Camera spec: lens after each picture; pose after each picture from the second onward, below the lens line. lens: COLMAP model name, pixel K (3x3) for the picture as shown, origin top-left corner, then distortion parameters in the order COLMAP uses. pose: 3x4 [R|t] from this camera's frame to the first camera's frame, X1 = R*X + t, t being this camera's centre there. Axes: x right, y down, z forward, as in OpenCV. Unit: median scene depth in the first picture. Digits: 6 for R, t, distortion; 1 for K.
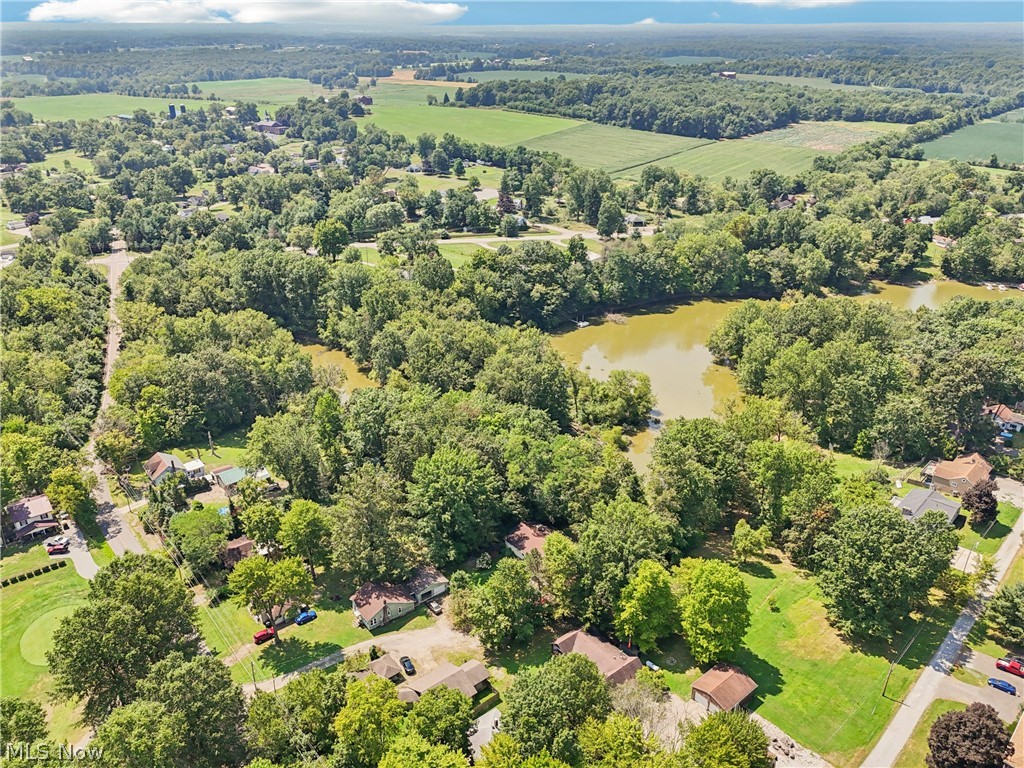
lens RADIAL K [[774.2, 0, 508.5], [0, 774.2, 380.9], [0, 0, 1]] dist [0.072399, -0.079113]
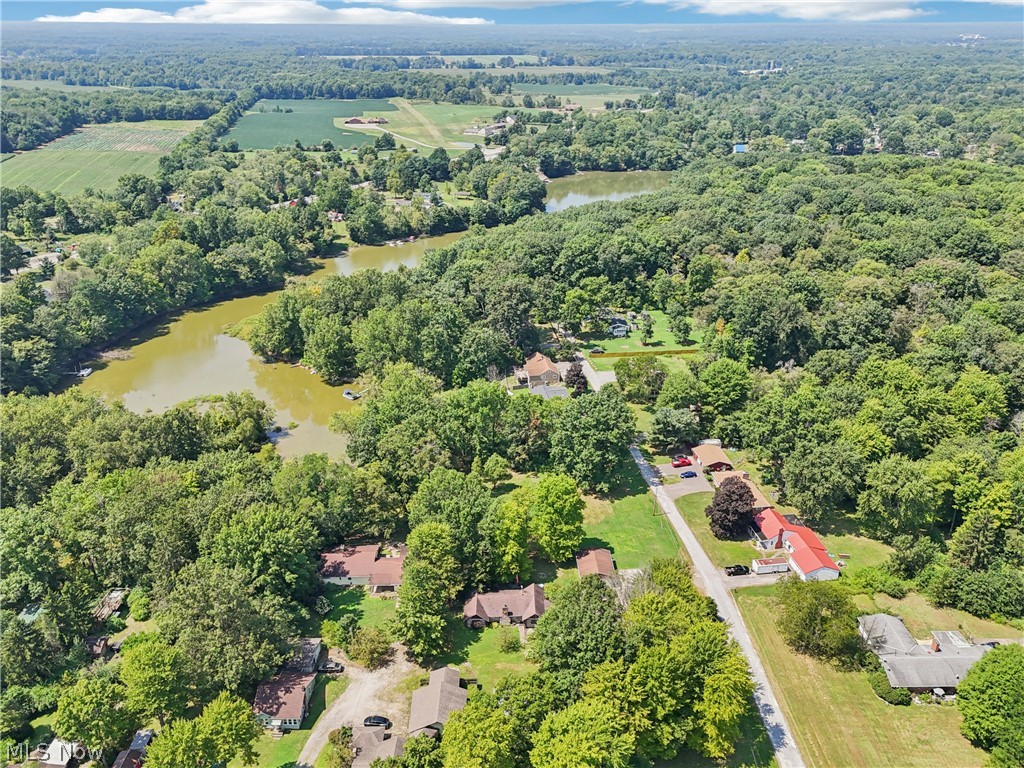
lens RADIAL K [[774.2, 0, 508.5], [0, 774.2, 380.9], [0, 0, 1]] dist [0.072399, -0.079113]
pose [[0.625293, -0.321123, 0.711259, -0.212935], [0.320560, 0.936664, 0.141074, -0.035036], [-0.711513, 0.139789, 0.688628, 0.077057]]
